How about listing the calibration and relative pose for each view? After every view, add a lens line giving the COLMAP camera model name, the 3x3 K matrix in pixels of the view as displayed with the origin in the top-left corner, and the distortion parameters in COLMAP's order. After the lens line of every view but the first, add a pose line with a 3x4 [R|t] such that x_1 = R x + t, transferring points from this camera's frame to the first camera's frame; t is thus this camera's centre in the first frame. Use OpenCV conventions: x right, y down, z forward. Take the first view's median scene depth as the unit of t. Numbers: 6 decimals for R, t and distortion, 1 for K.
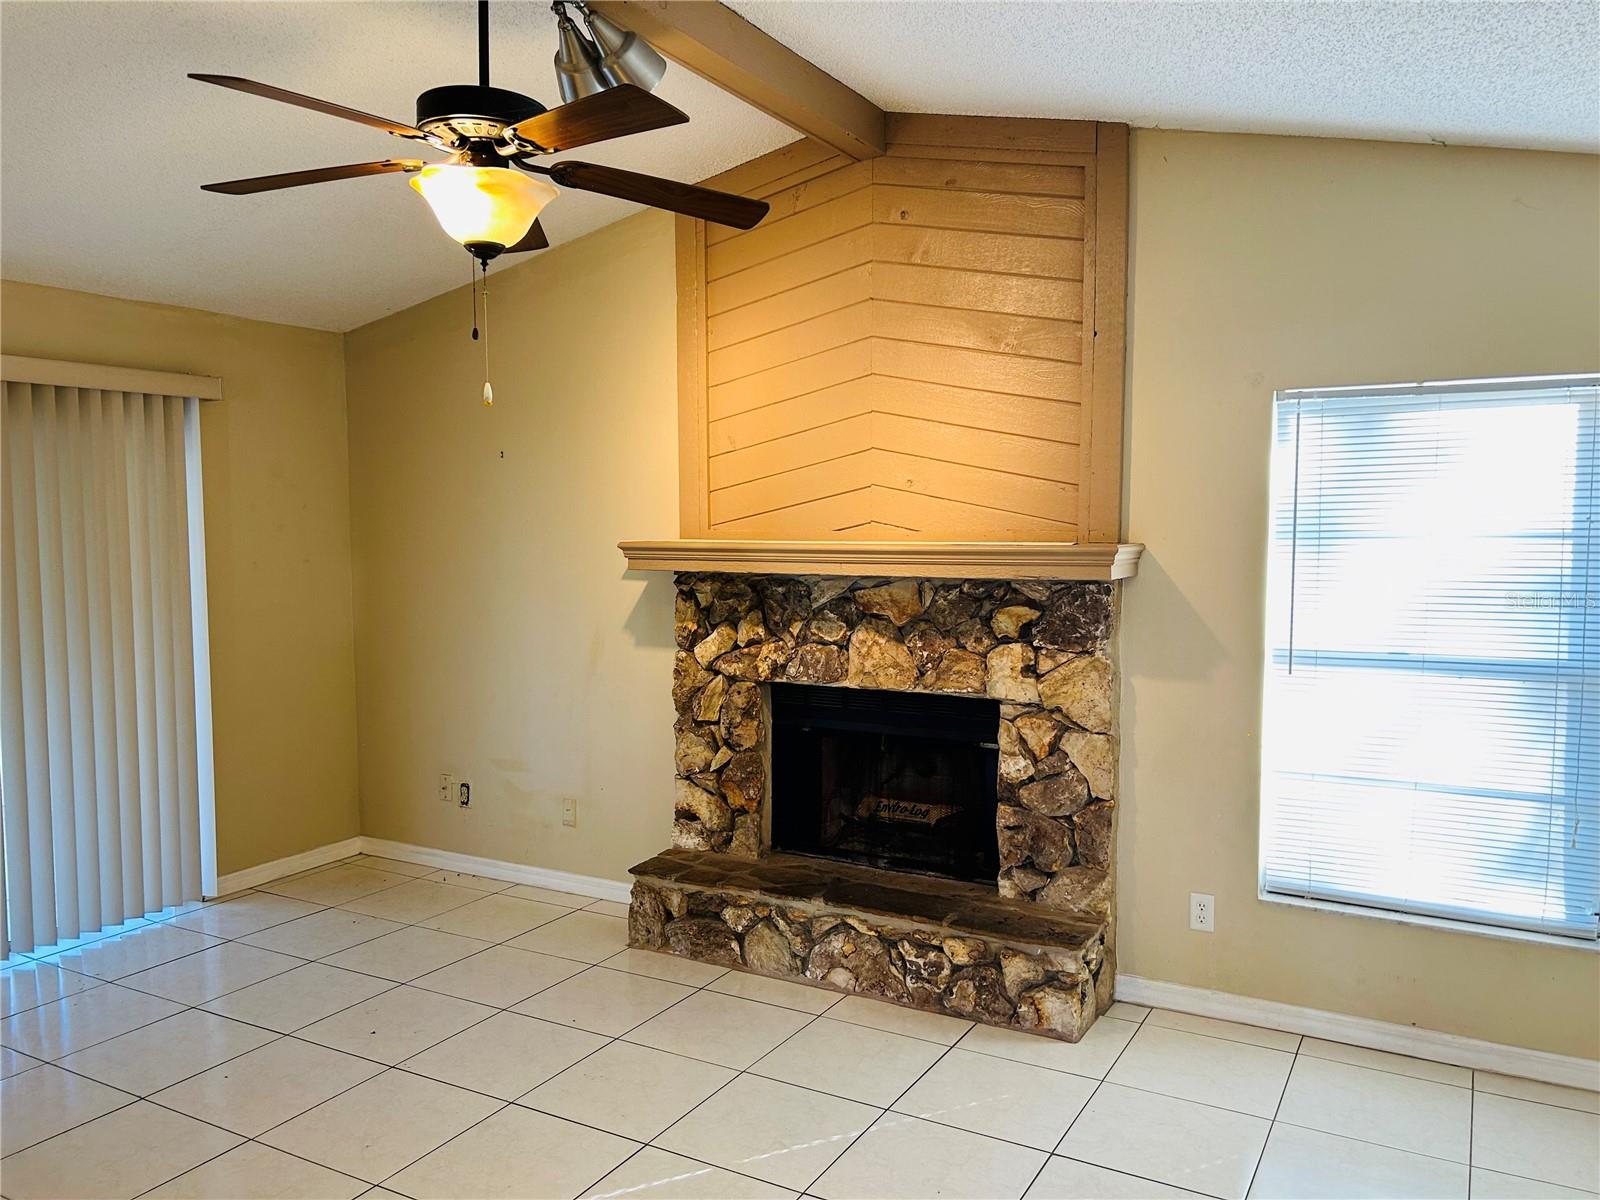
lens RADIAL K [[1200.7, 0, 807.8], [0, 1200.7, 605.5], [0, 0, 1]] dist [0.042150, -0.028229]
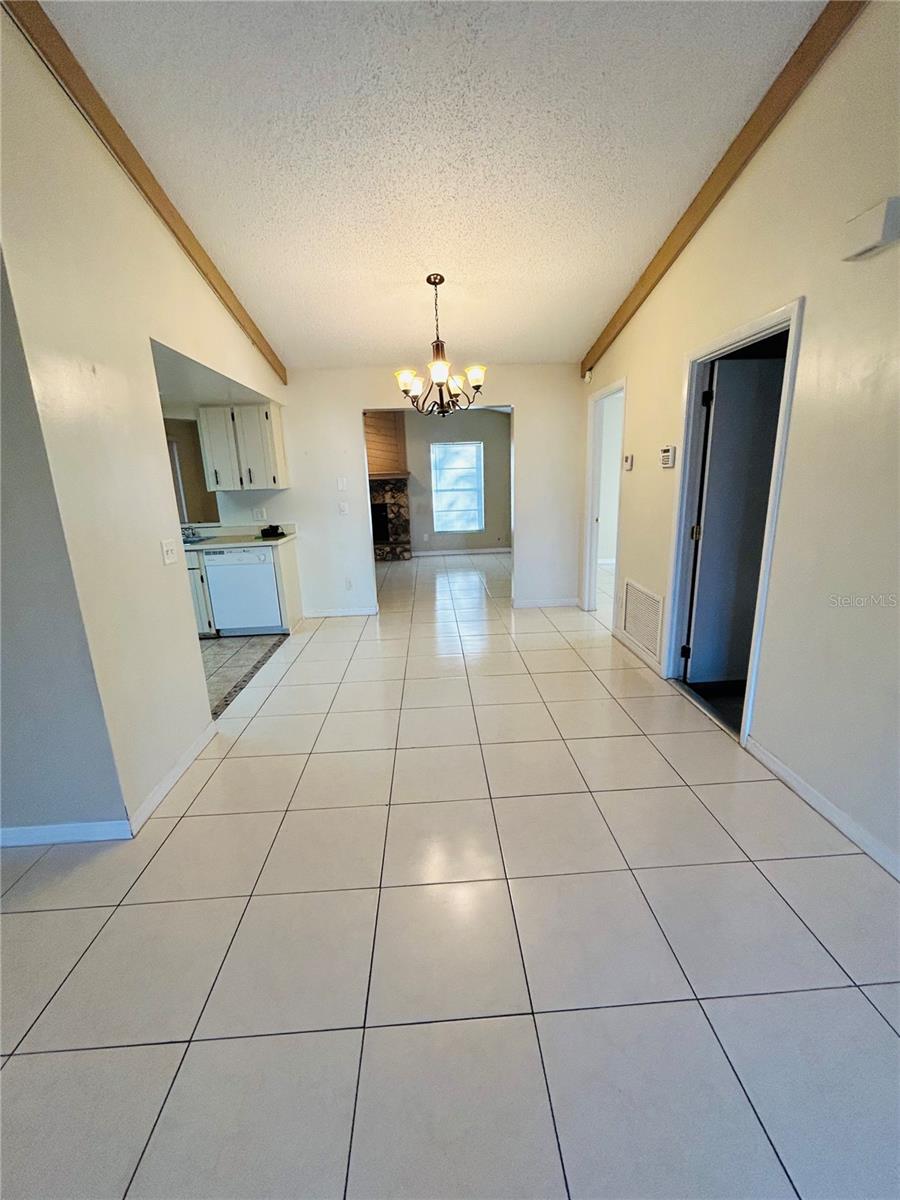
lens RADIAL K [[486.8, 0, 445.5], [0, 486.8, 597.0], [0, 0, 1]] dist [-0.002442, 0.000820]
pose [[0.853092, -0.153355, 0.498715, -0.753447], [0.071353, 0.981140, 0.179647, 0.117715], [-0.516859, -0.117671, 0.847945, -0.993471]]
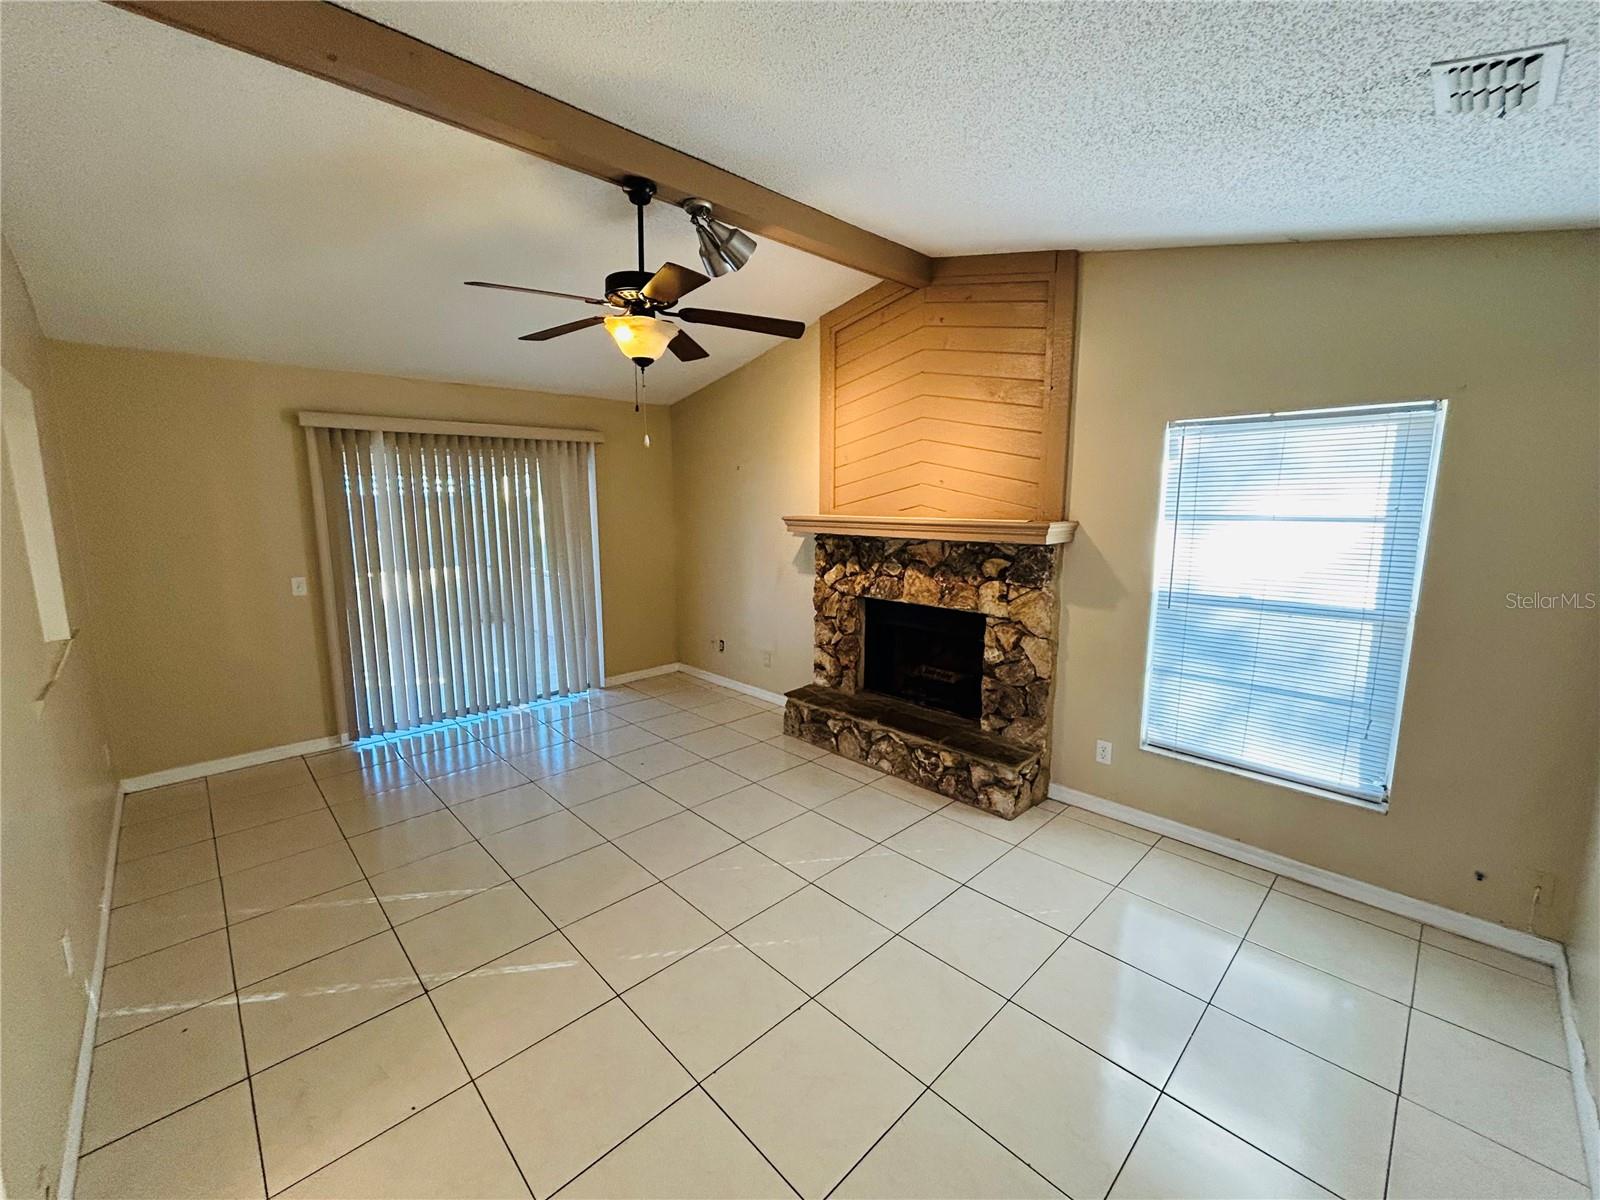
lens RADIAL K [[649.0, 0, 787.4], [0, 649.0, 592.5], [0, 0, 1]] dist [-0.002442, 0.000820]
pose [[0.953558, 0.043097, -0.298112, 0.166060], [-0.020943, 0.996802, 0.077113, -0.015380], [0.300482, -0.067288, 0.951411, 0.064493]]
